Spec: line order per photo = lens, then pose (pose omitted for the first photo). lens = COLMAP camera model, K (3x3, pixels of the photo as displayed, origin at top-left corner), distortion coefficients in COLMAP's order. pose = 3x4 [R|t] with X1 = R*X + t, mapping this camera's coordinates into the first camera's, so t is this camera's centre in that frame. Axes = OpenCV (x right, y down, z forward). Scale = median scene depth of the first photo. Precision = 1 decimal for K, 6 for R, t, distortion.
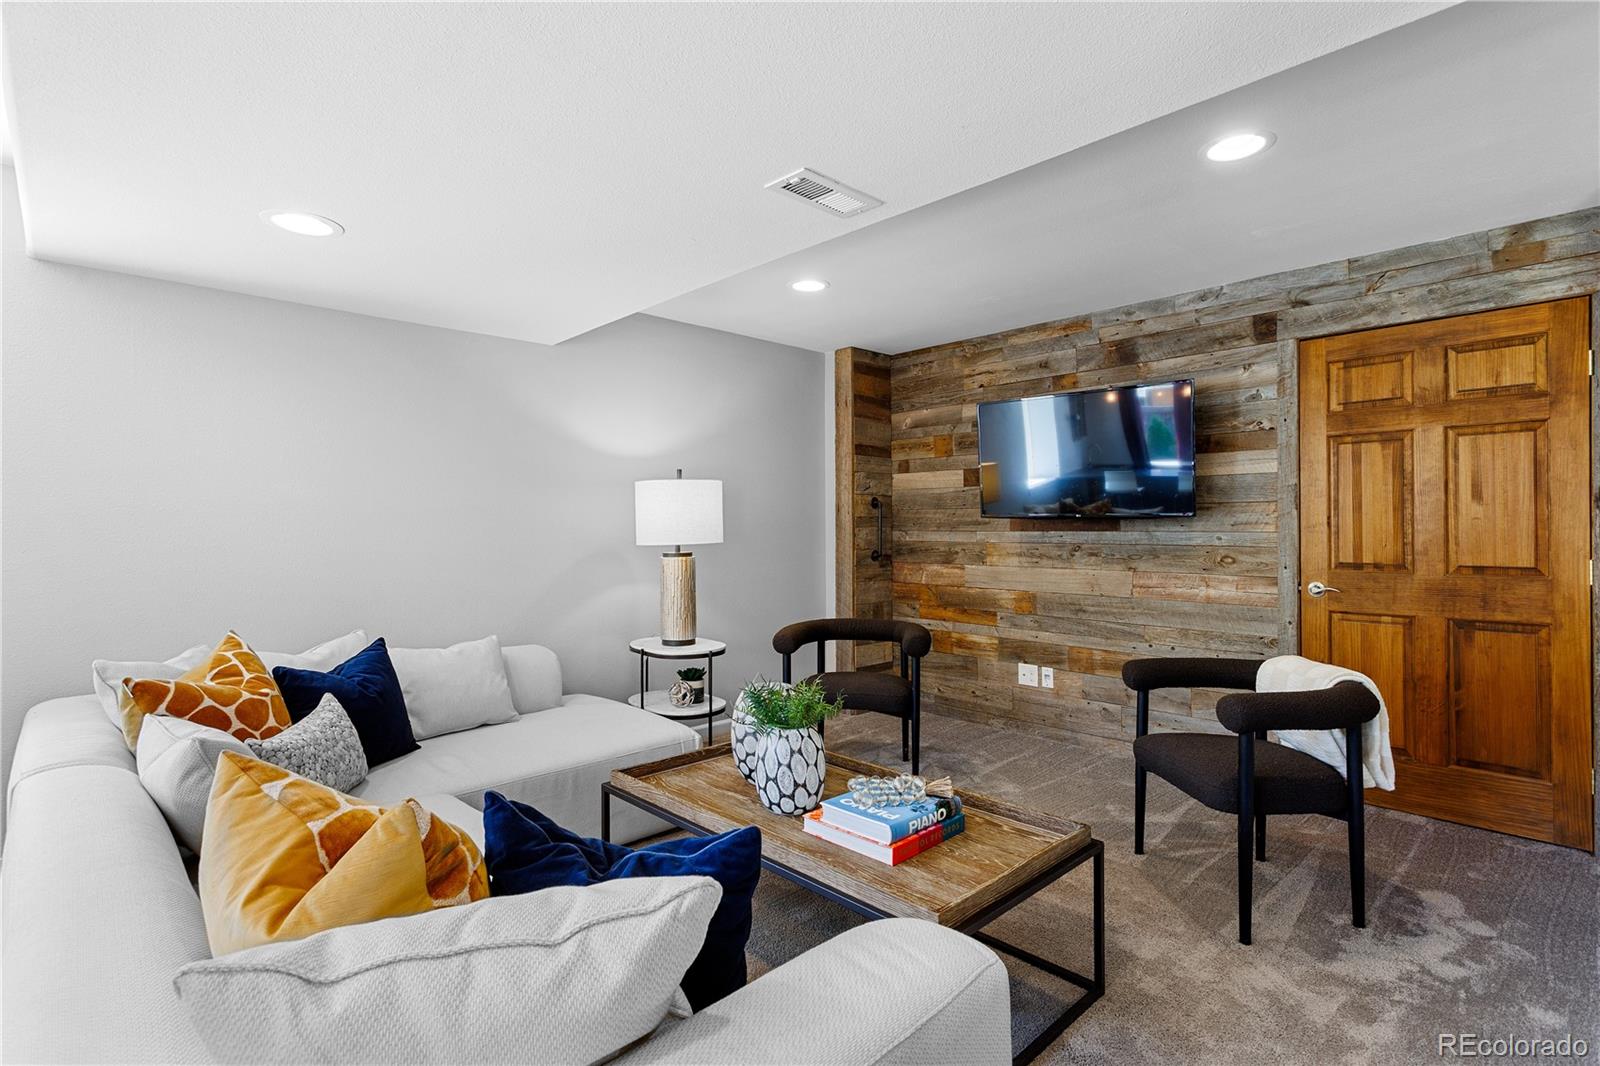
lens RADIAL K [[777.3, 0, 766.6], [0, 777.3, 529.4], [0, 0, 1]] dist [0.001125, 0.000458]
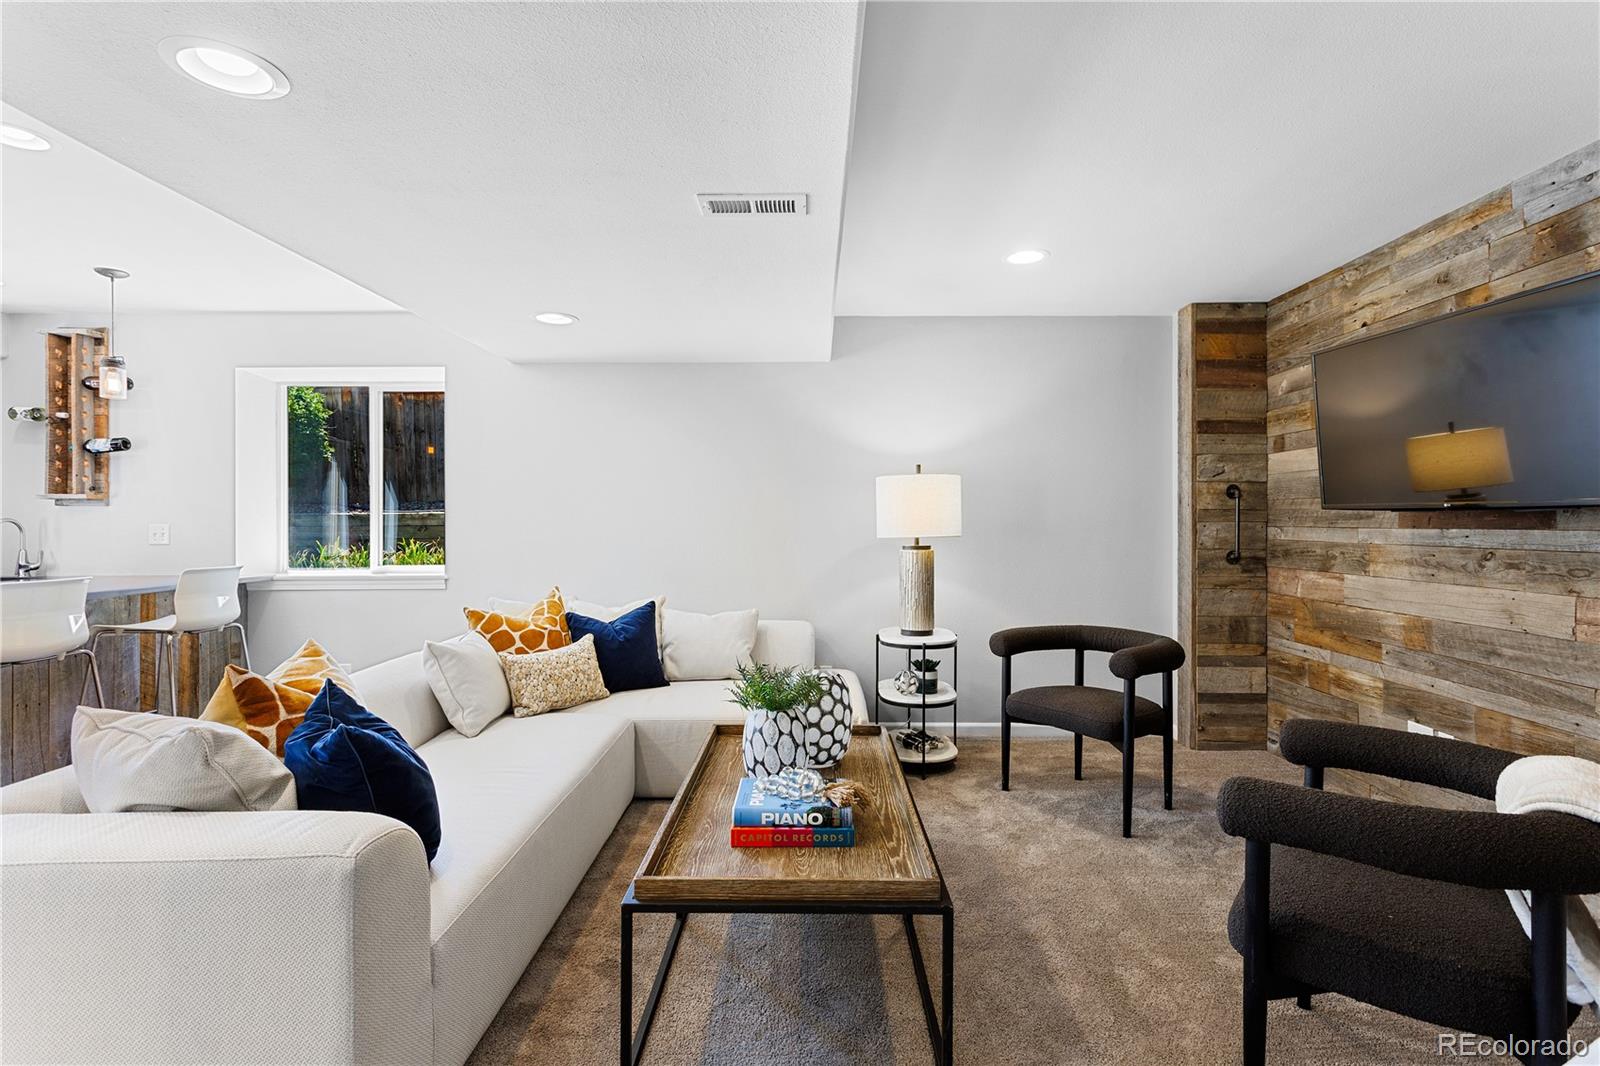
lens RADIAL K [[755.0, 0, 802.1], [0, 755.0, 526.9], [0, 0, 1]] dist [-0.000916, 0.004286]
pose [[0.720287, 0.008523, -0.693624, 0.404212], [-0.005743, 0.999964, 0.006323, -0.000290], [0.693653, -0.000570, 0.720309, 0.149041]]
